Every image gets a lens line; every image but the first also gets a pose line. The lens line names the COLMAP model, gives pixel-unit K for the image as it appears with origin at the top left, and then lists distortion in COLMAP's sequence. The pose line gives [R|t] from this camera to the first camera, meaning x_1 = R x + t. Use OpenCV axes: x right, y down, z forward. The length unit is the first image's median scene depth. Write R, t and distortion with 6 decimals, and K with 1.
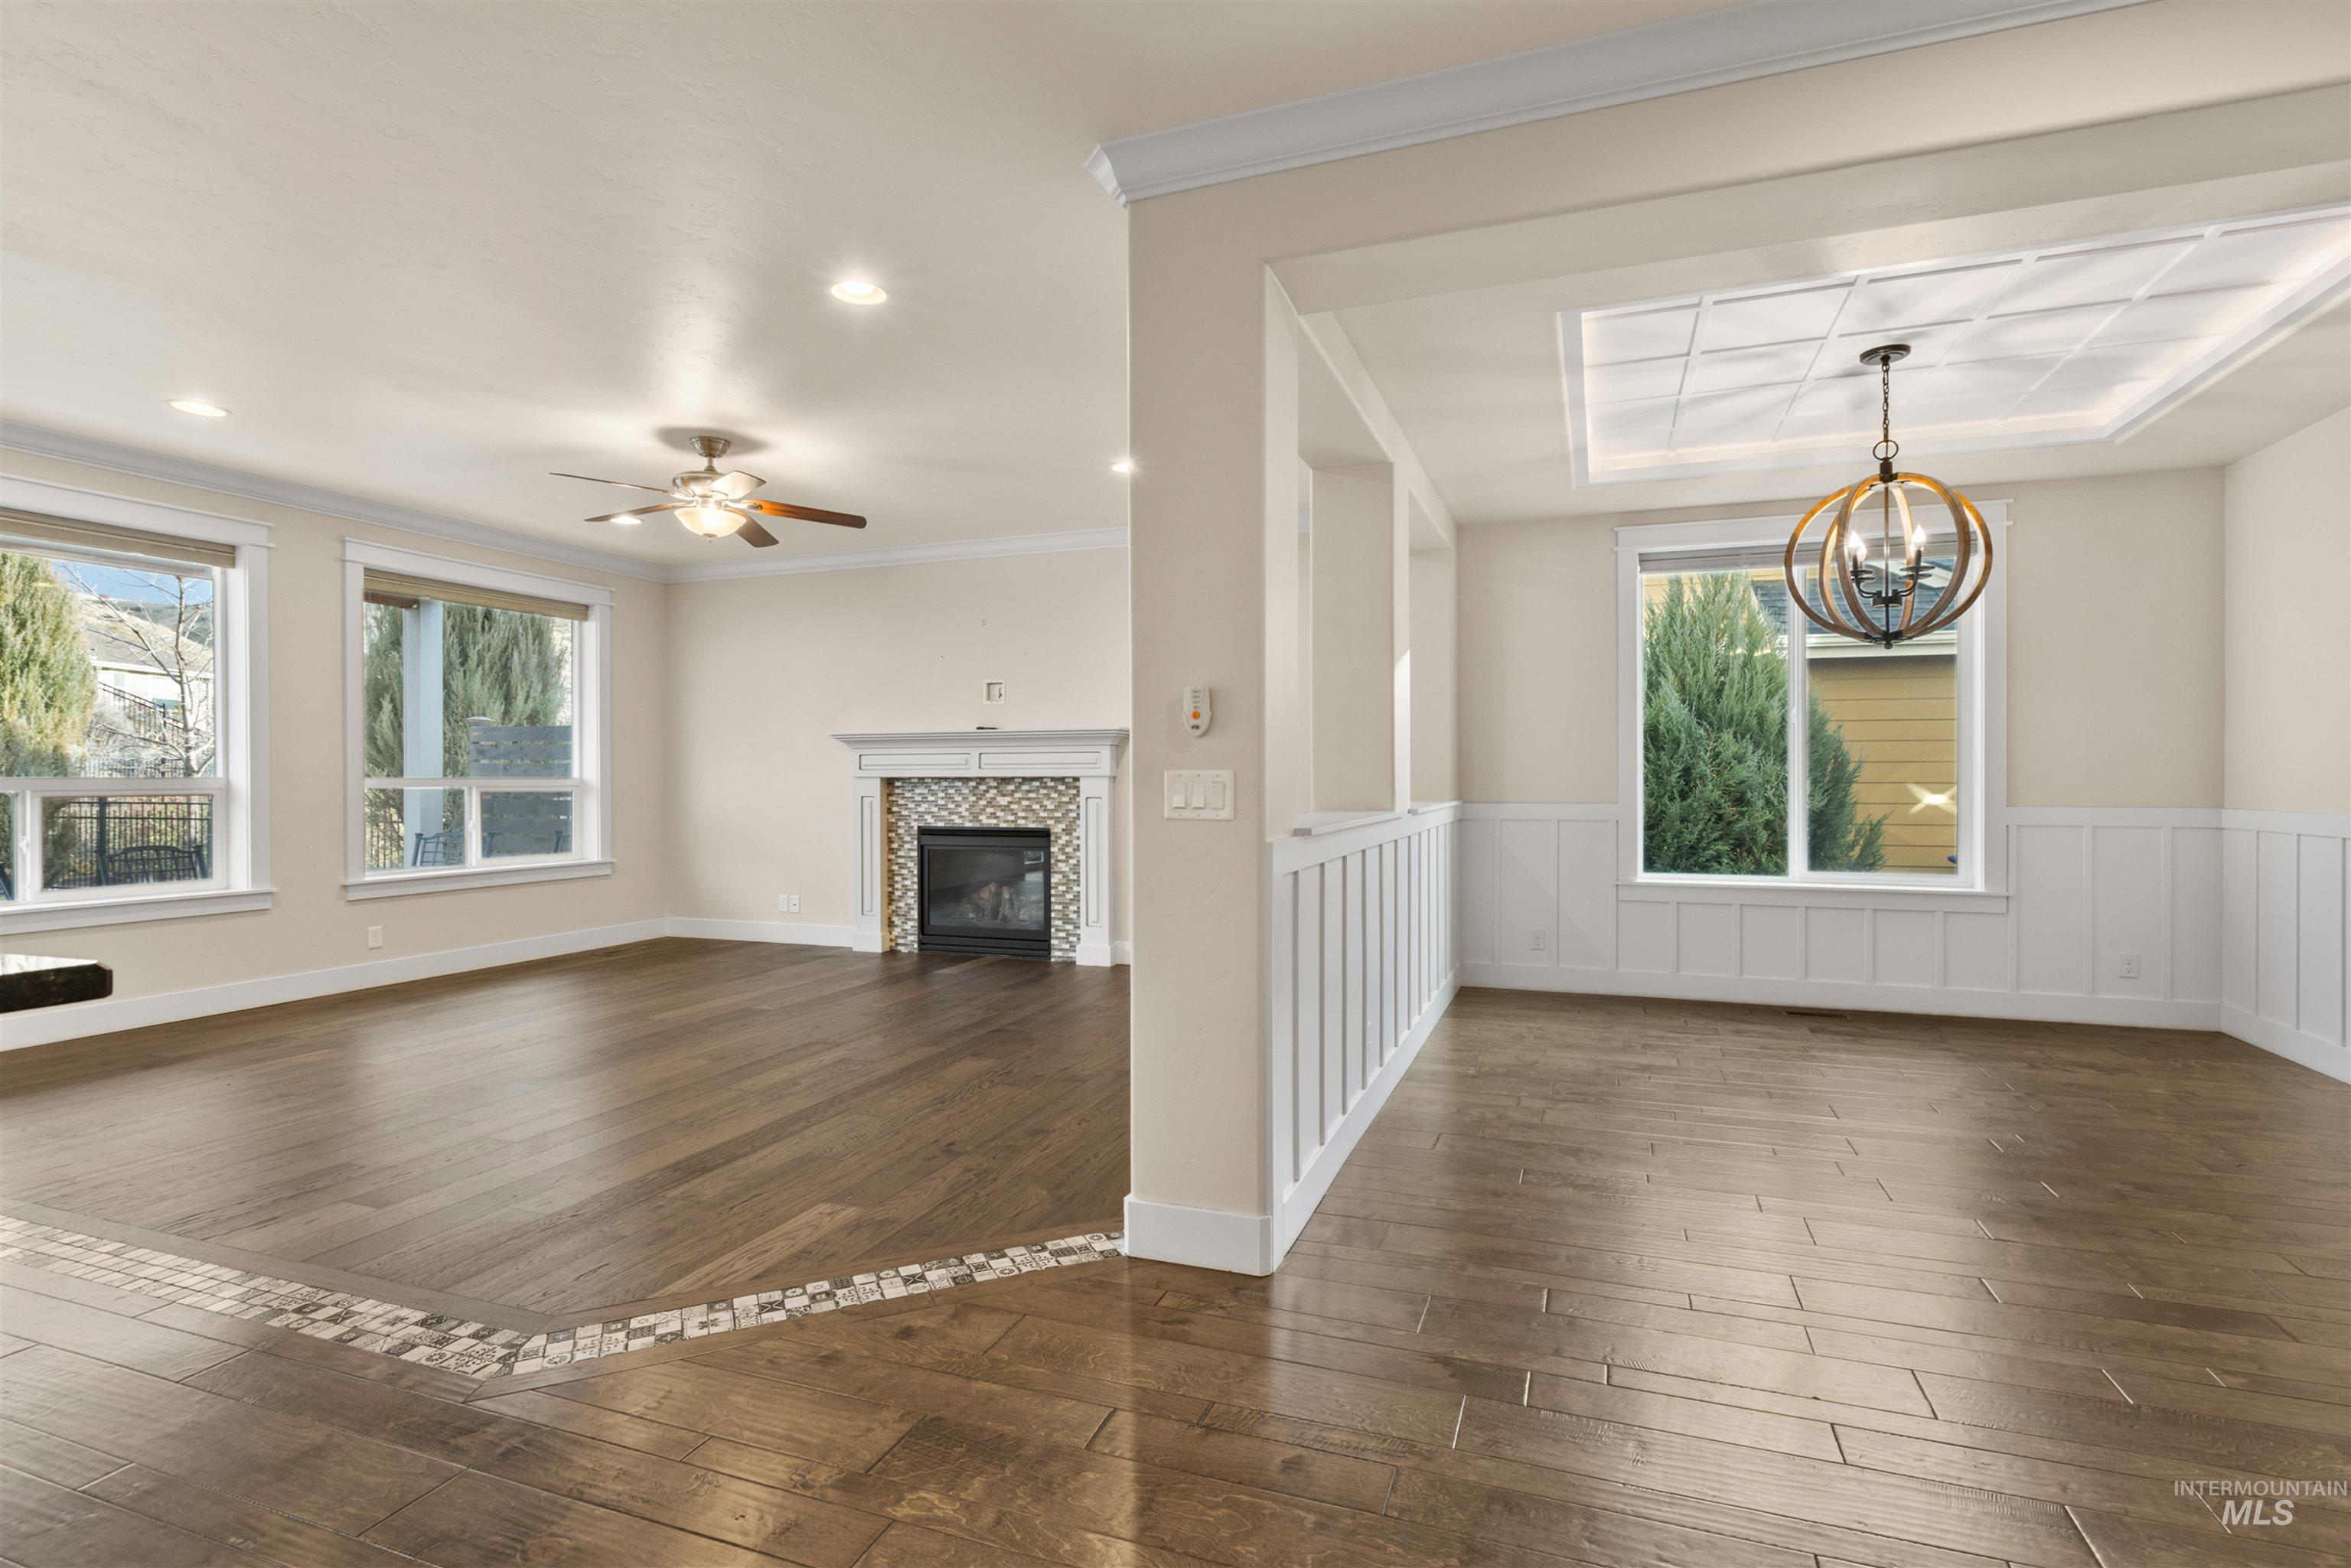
lens RADIAL K [[1054.9, 0, 1227.7], [0, 1054.9, 795.4], [0, 0, 1]] dist [-0.006203, -0.000337]
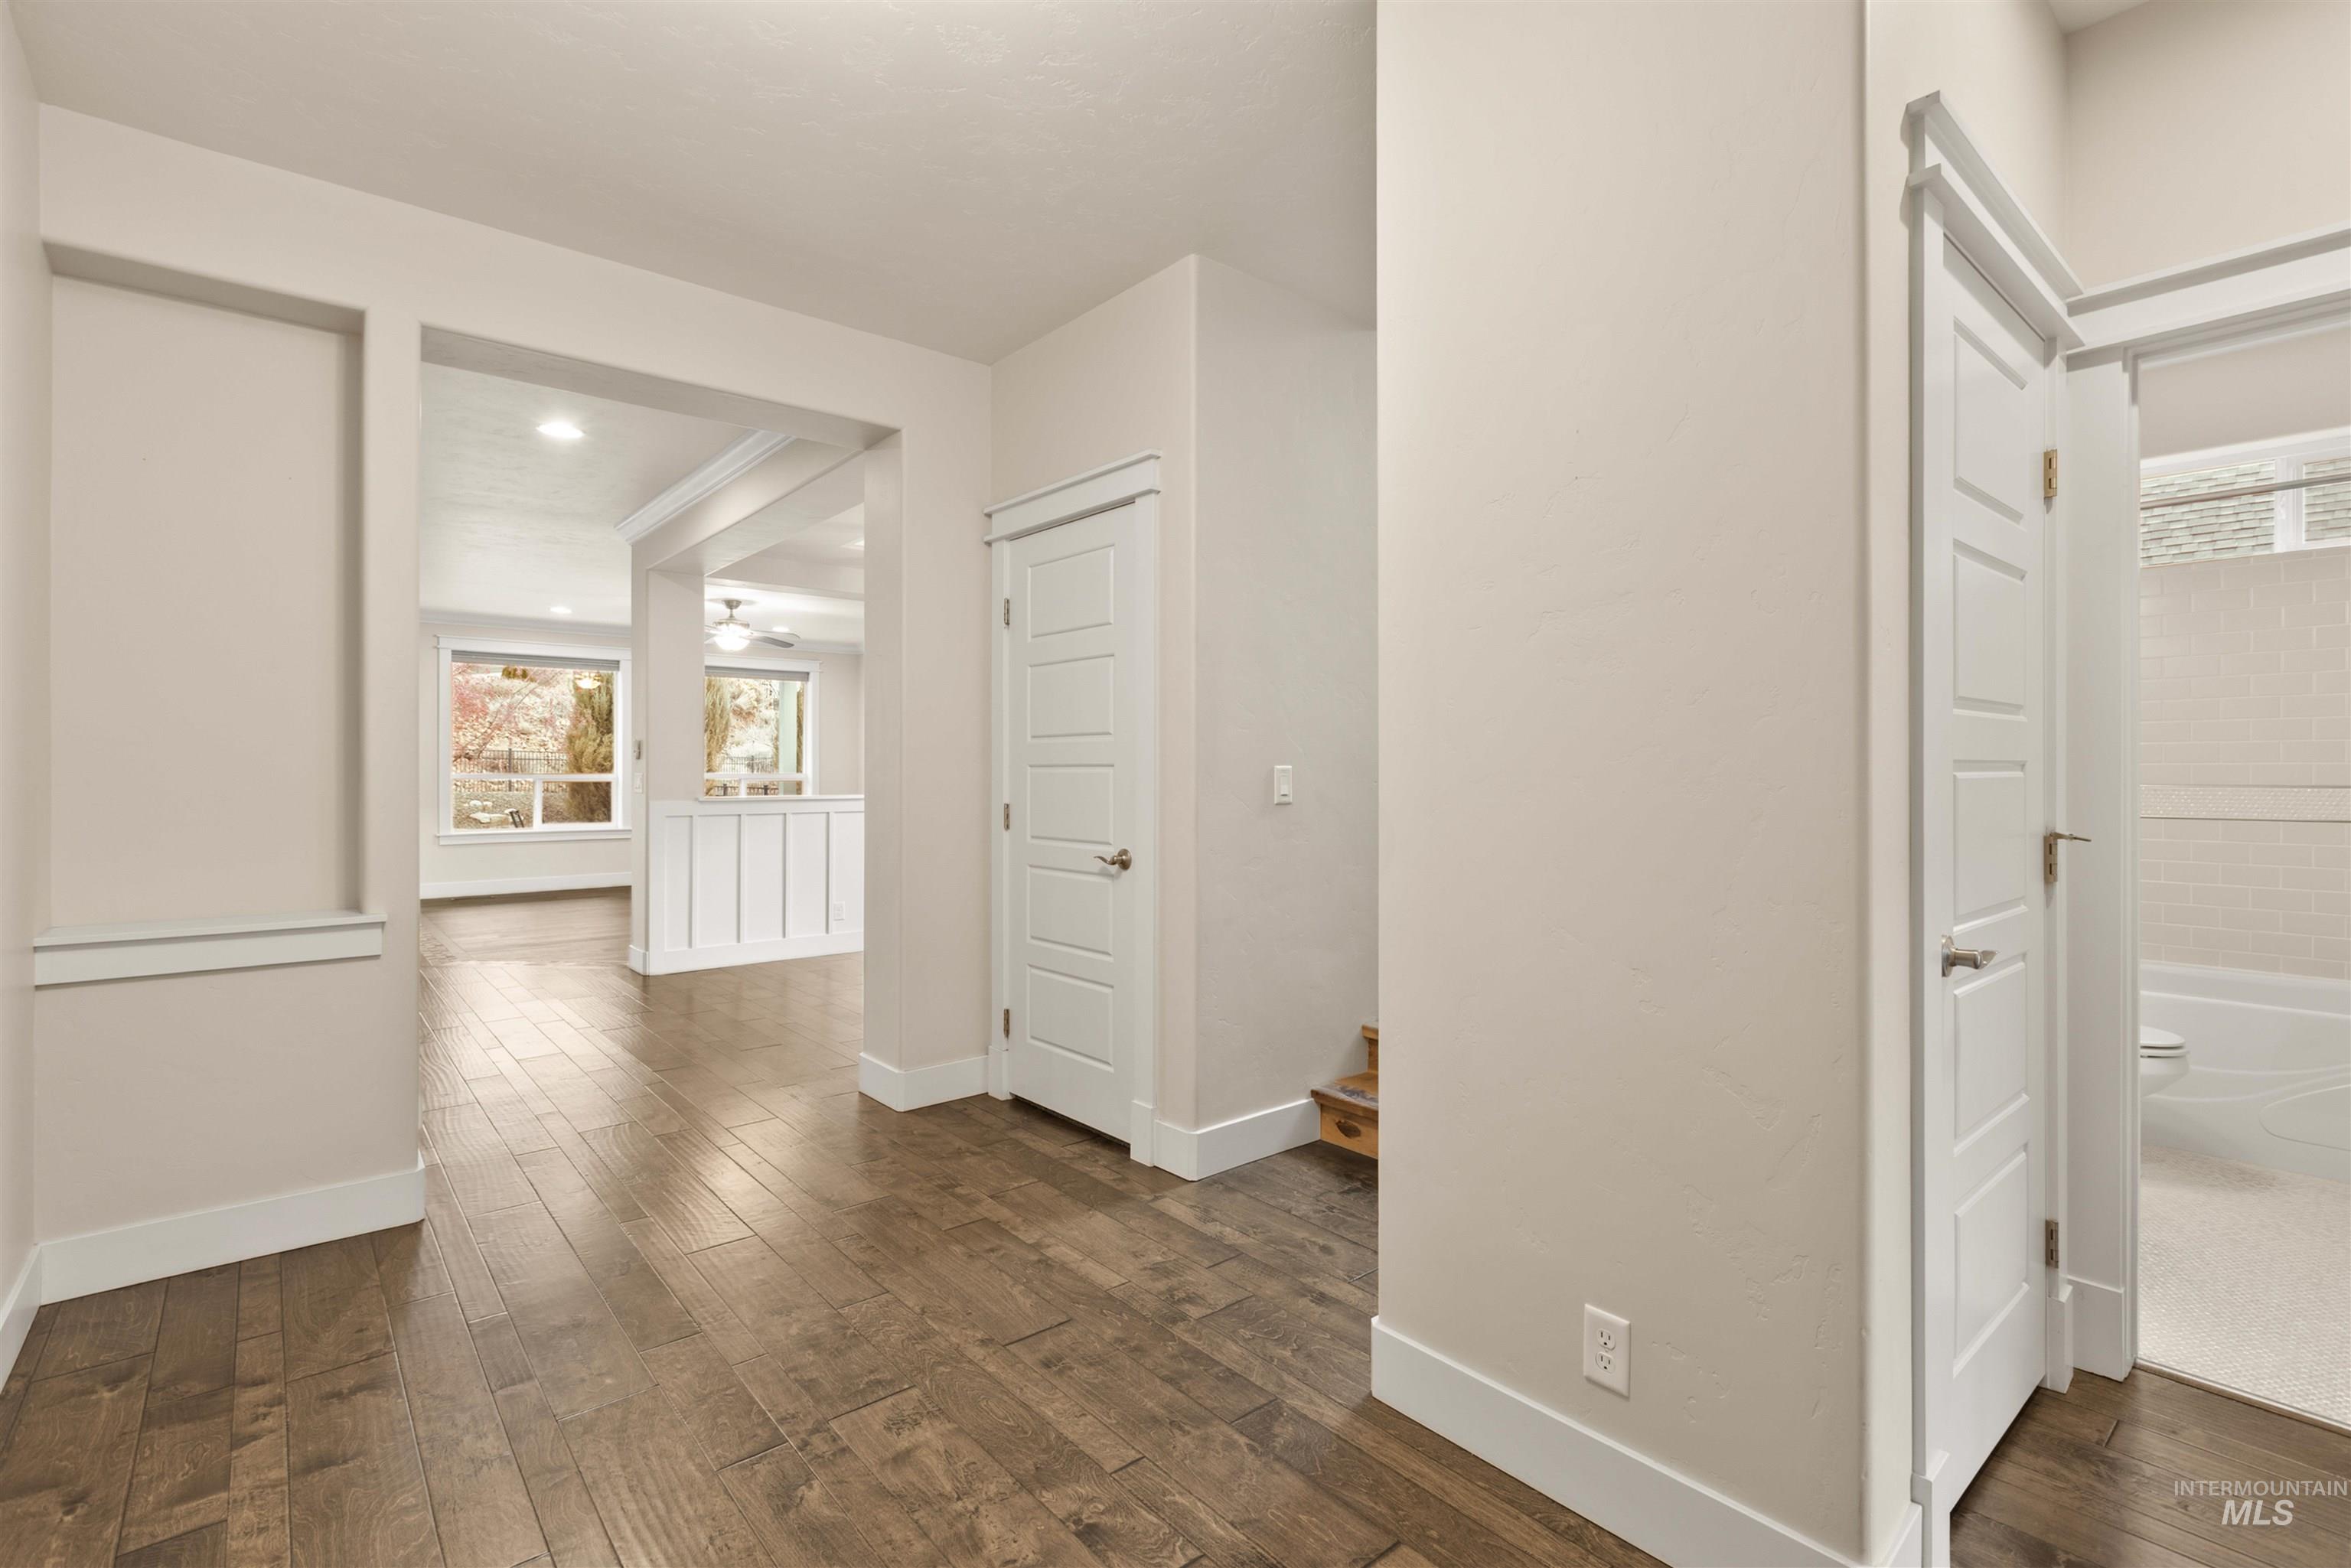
lens RADIAL K [[1083.2, 0, 1177.2], [0, 1083.2, 768.0], [0, 0, 1]] dist [-0.001042, -0.000049]
pose [[0.847270, -0.003727, -0.531150, 0.884663], [-0.002677, 0.999933, -0.011286, -0.009064], [0.531156, 0.010984, 0.847203, -0.177645]]
